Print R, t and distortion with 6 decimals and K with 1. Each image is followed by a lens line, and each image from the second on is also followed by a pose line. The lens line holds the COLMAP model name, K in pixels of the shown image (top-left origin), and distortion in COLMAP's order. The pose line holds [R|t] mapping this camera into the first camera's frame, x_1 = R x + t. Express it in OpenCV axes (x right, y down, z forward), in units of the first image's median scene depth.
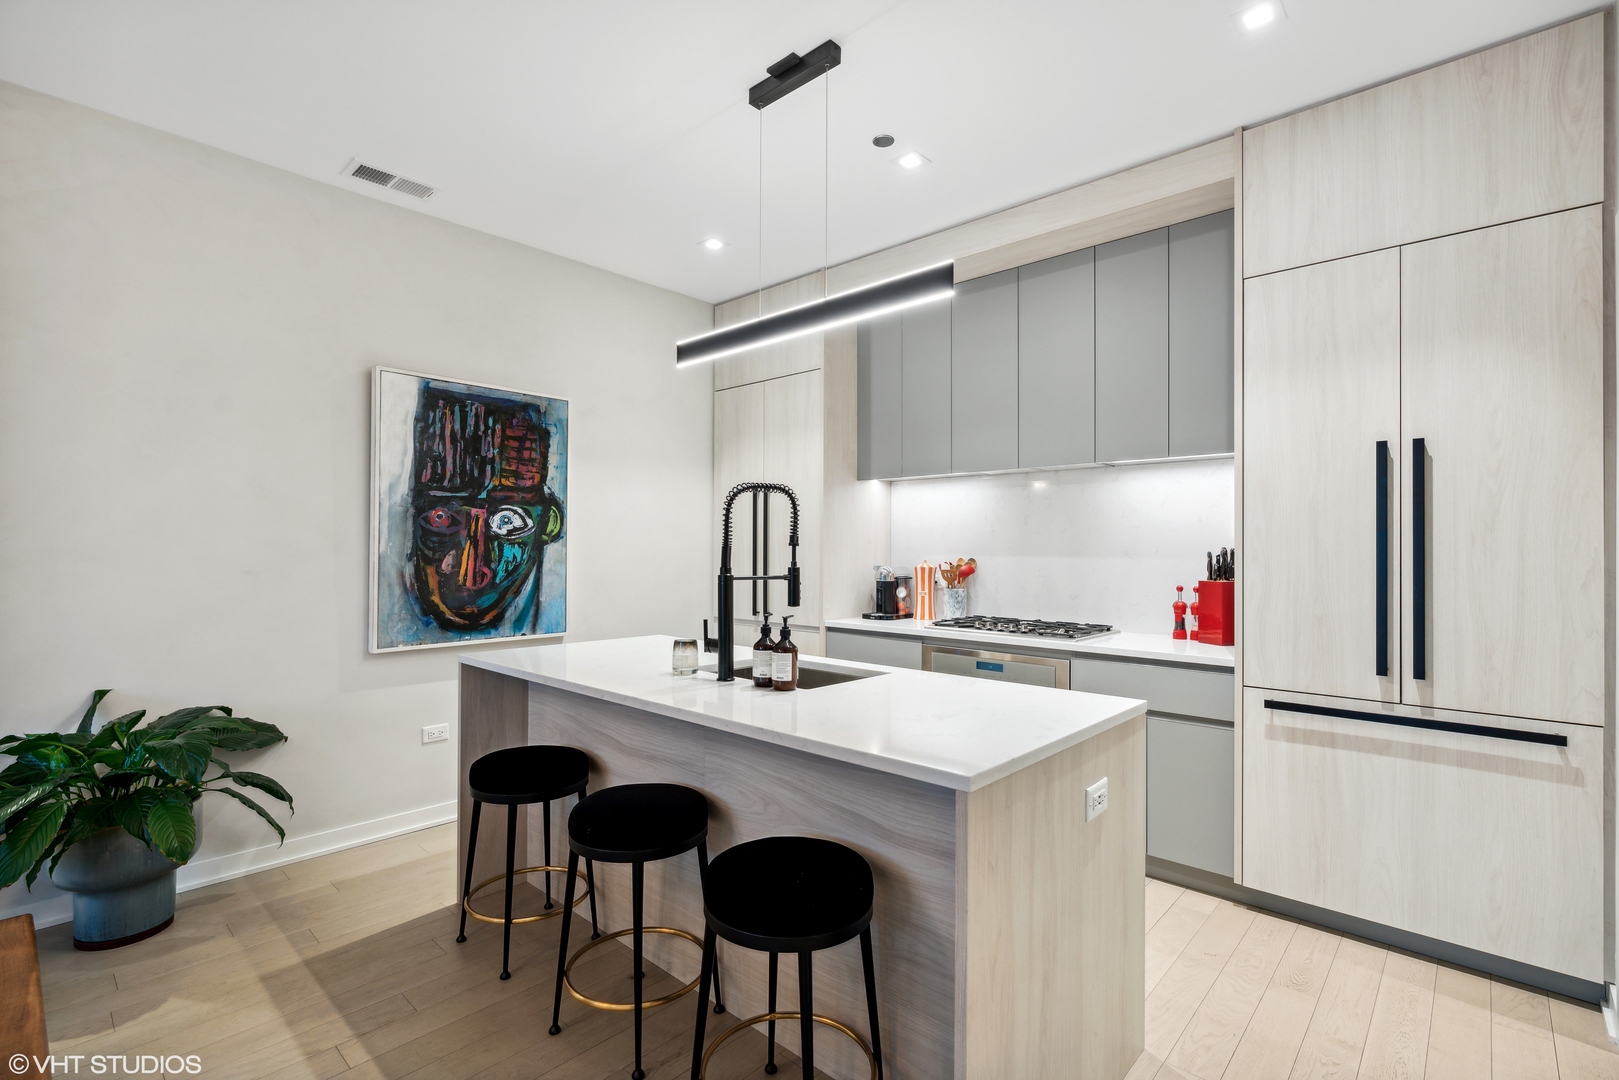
lens RADIAL K [[741.9, 0, 825.7], [0, 741.9, 543.3], [0, 0, 1]] dist [-0.002134, 0.000951]
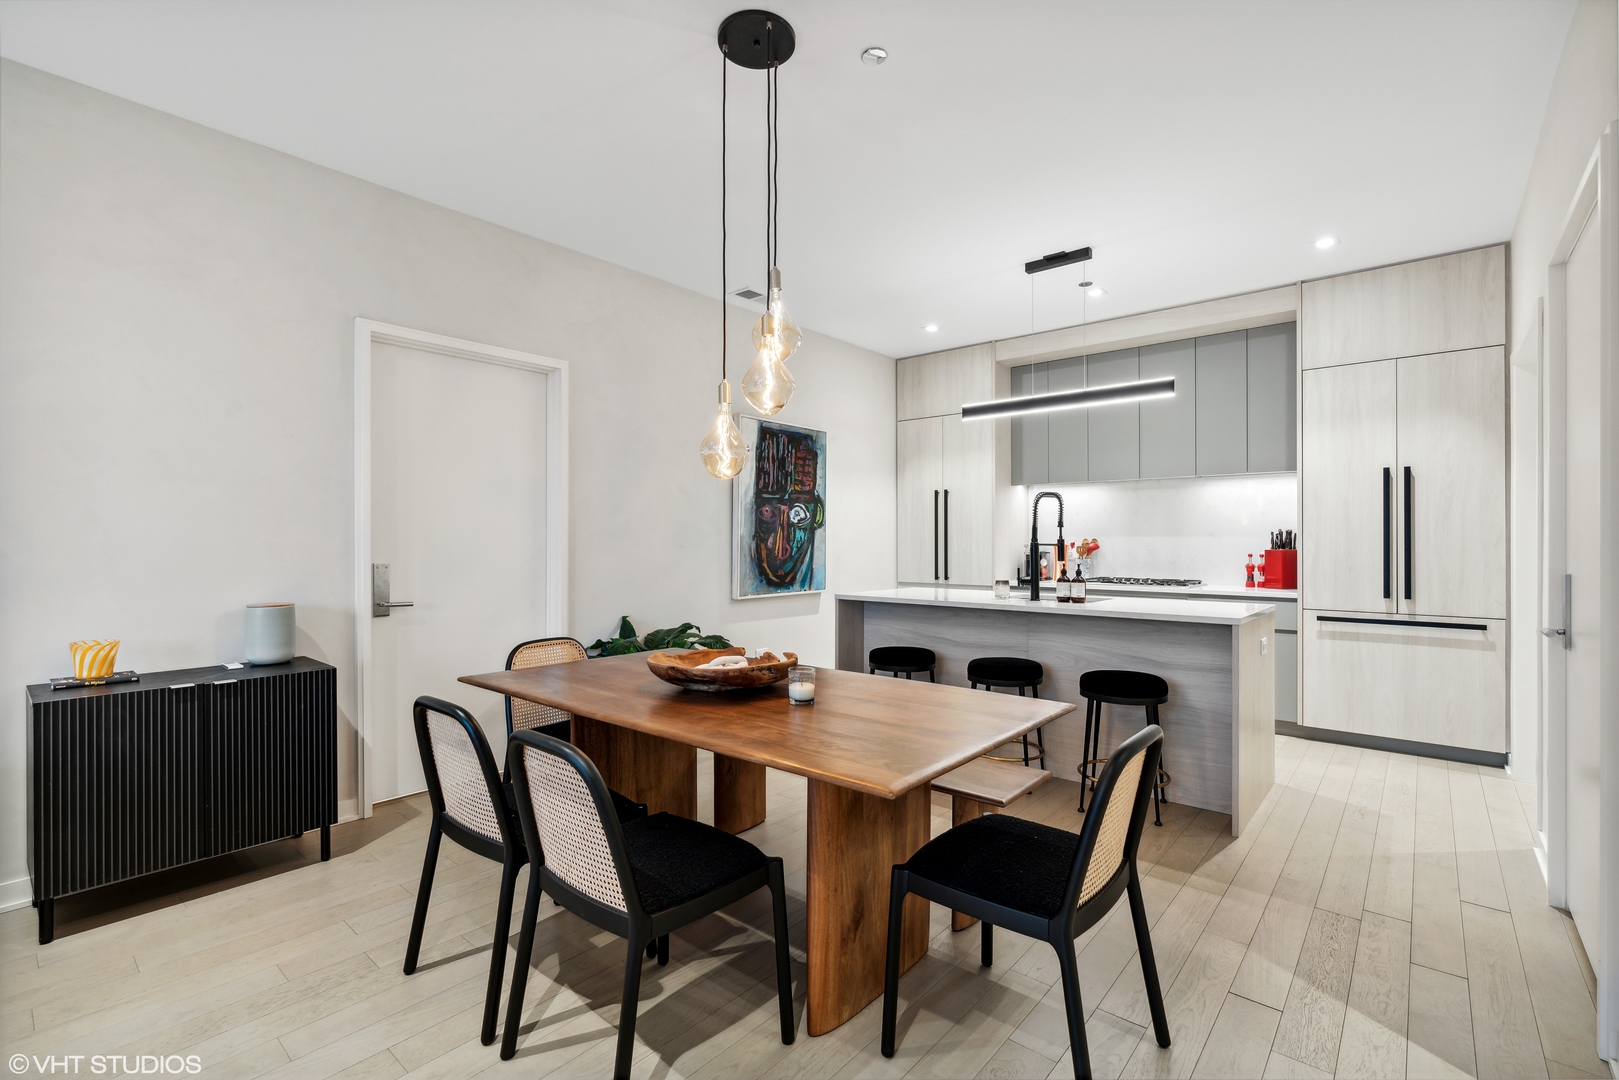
lens RADIAL K [[741.9, 0, 792.8], [0, 741.9, 539.2], [0, 0, 1]] dist [-0.002134, 0.000951]
pose [[0.999742, -0.003594, 0.022450, -0.627024], [0.003522, 0.999989, 0.003225, 0.021224], [-0.022461, -0.003145, 0.999743, -0.656517]]
